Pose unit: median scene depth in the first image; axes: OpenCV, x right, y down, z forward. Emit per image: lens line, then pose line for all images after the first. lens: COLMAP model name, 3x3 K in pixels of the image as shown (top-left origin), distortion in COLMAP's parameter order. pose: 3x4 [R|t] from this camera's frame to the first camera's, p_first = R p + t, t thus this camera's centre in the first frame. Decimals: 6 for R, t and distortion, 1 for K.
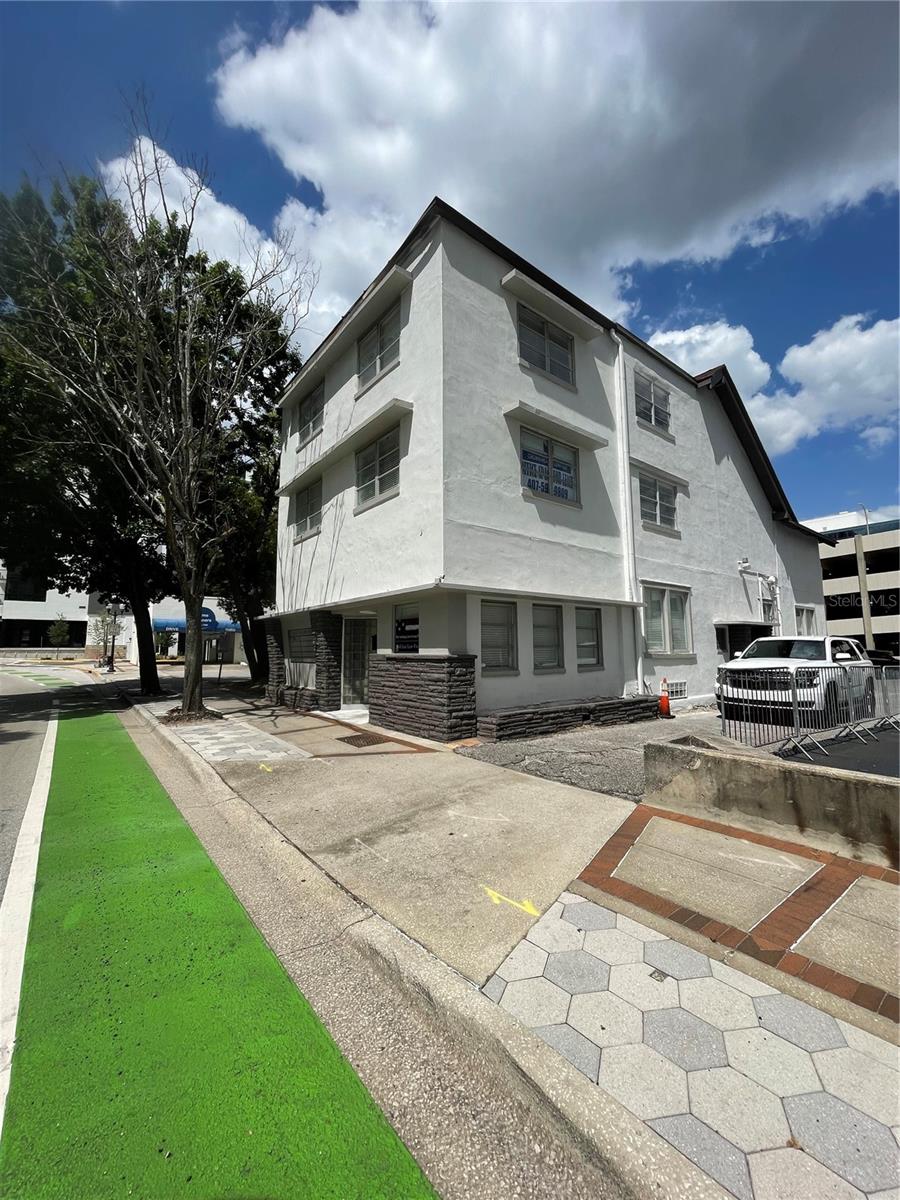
lens RADIAL K [[483.1, 0, 450.0], [0, 483.1, 600.0], [0, 0, 1]] dist [-0.010437, 0.004500]
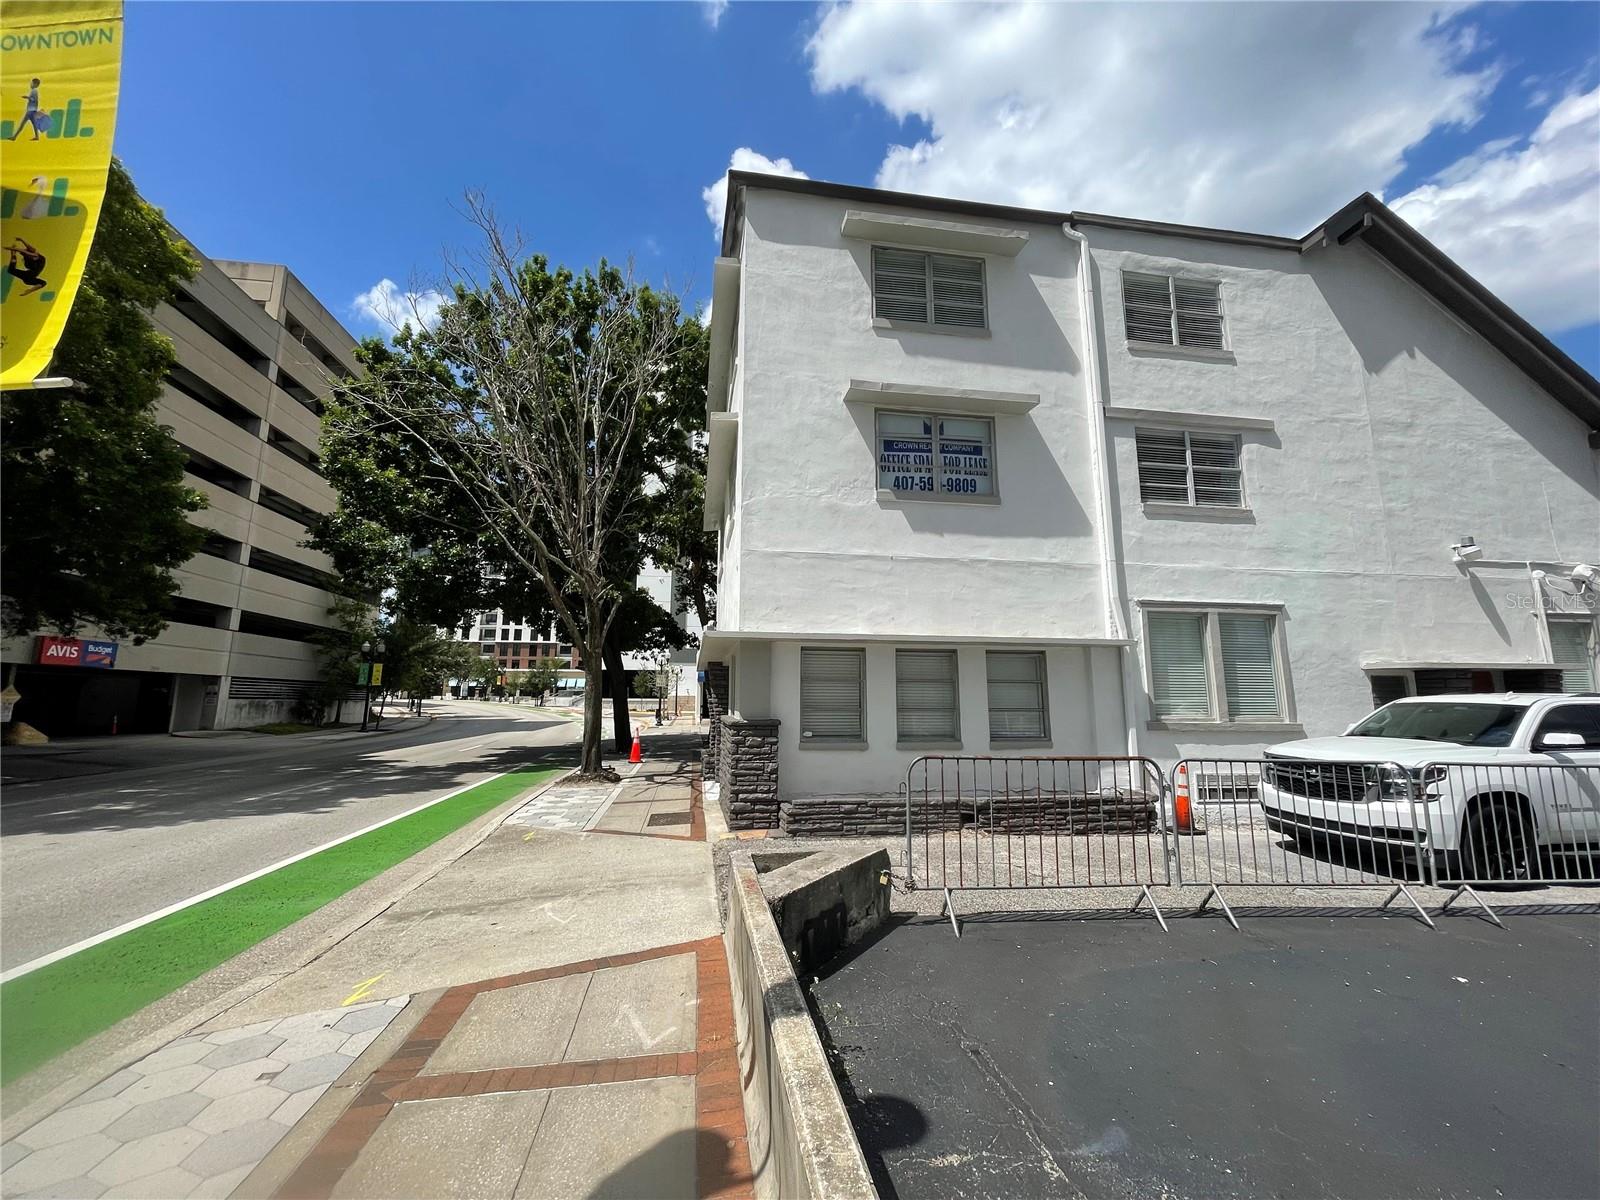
lens RADIAL K [[644.1, 0, 800.0], [0, 644.1, 600.0], [0, 0, 1]] dist [-0.010437, 0.004500]
pose [[0.870708, -0.069040, -0.486930, 0.529481], [0.041450, 0.996877, -0.067224, -0.007069], [0.490050, 0.038349, 0.870850, 0.099104]]
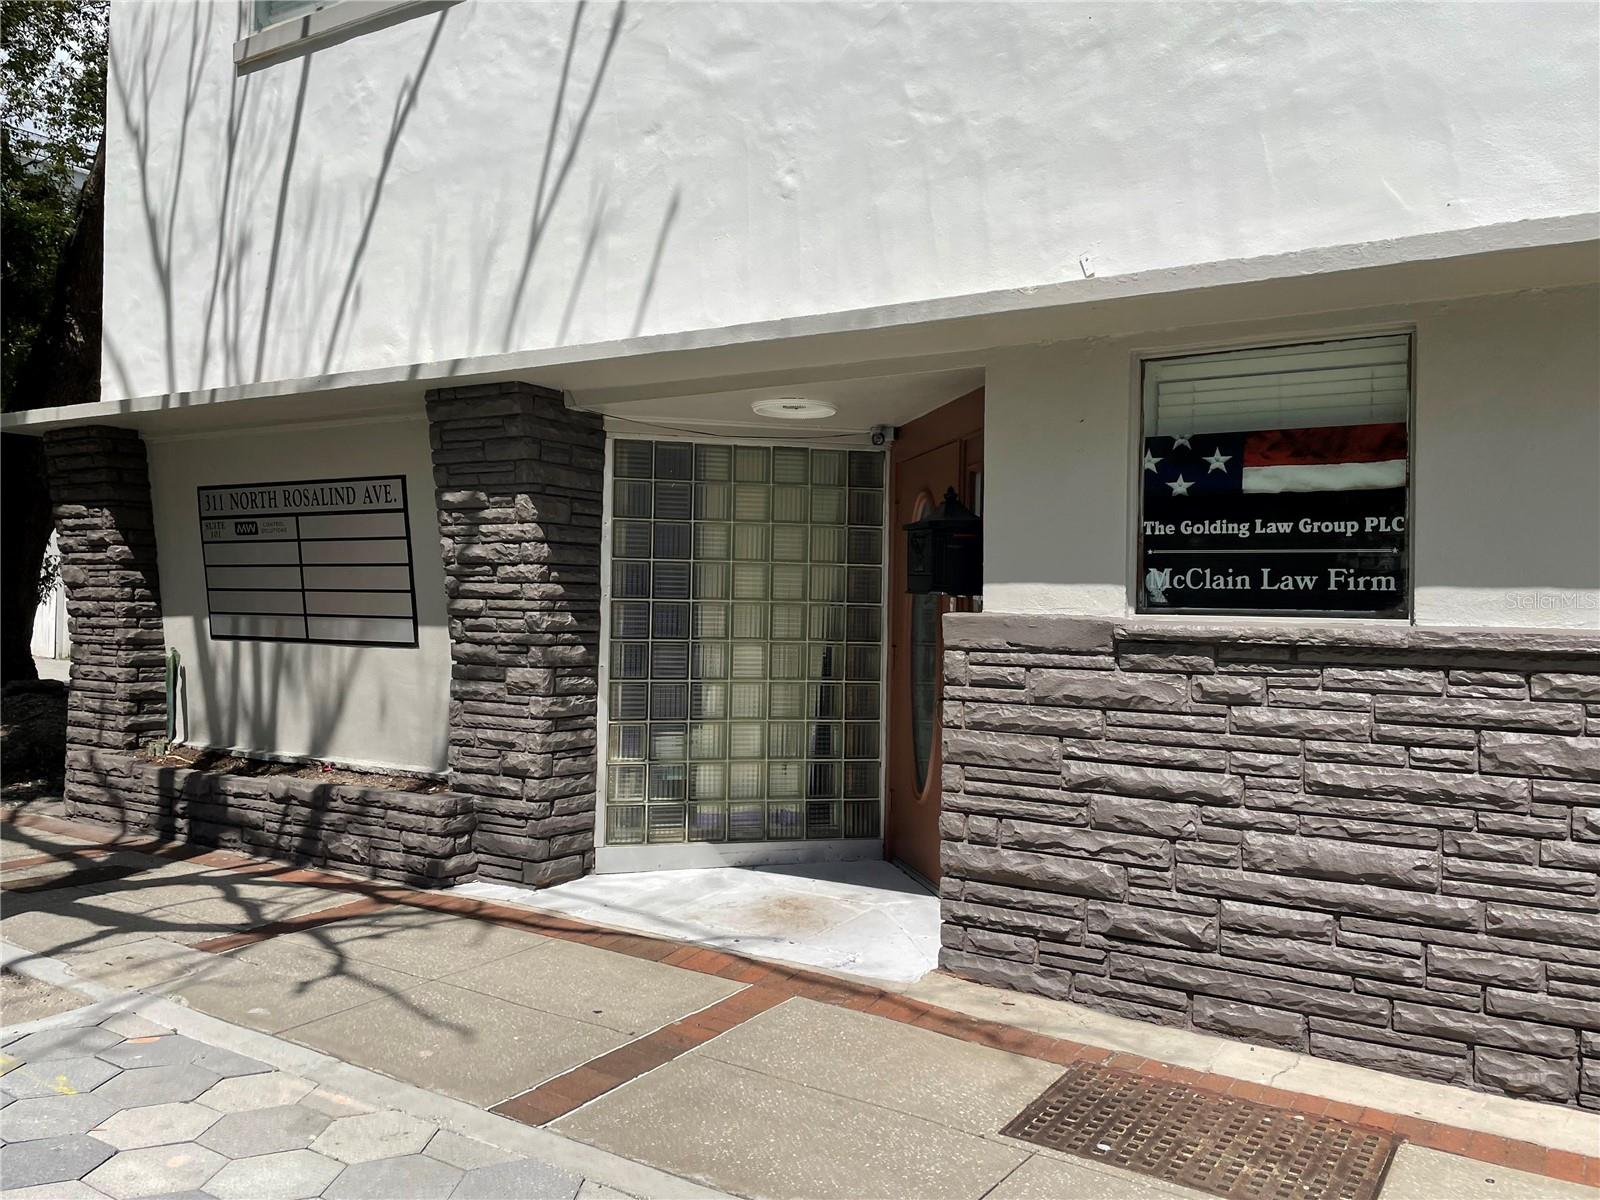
lens RADIAL K [[1279.5, 0, 800.0], [0, 1279.5, 600.0], [0, 0, 1]] dist [0.084966, -0.106386]
pose [[0.946194, 0.028045, 0.322382, -0.368021], [-0.060350, 0.994052, 0.090652, 0.061659], [-0.317922, -0.105230, 0.942259, 0.519879]]
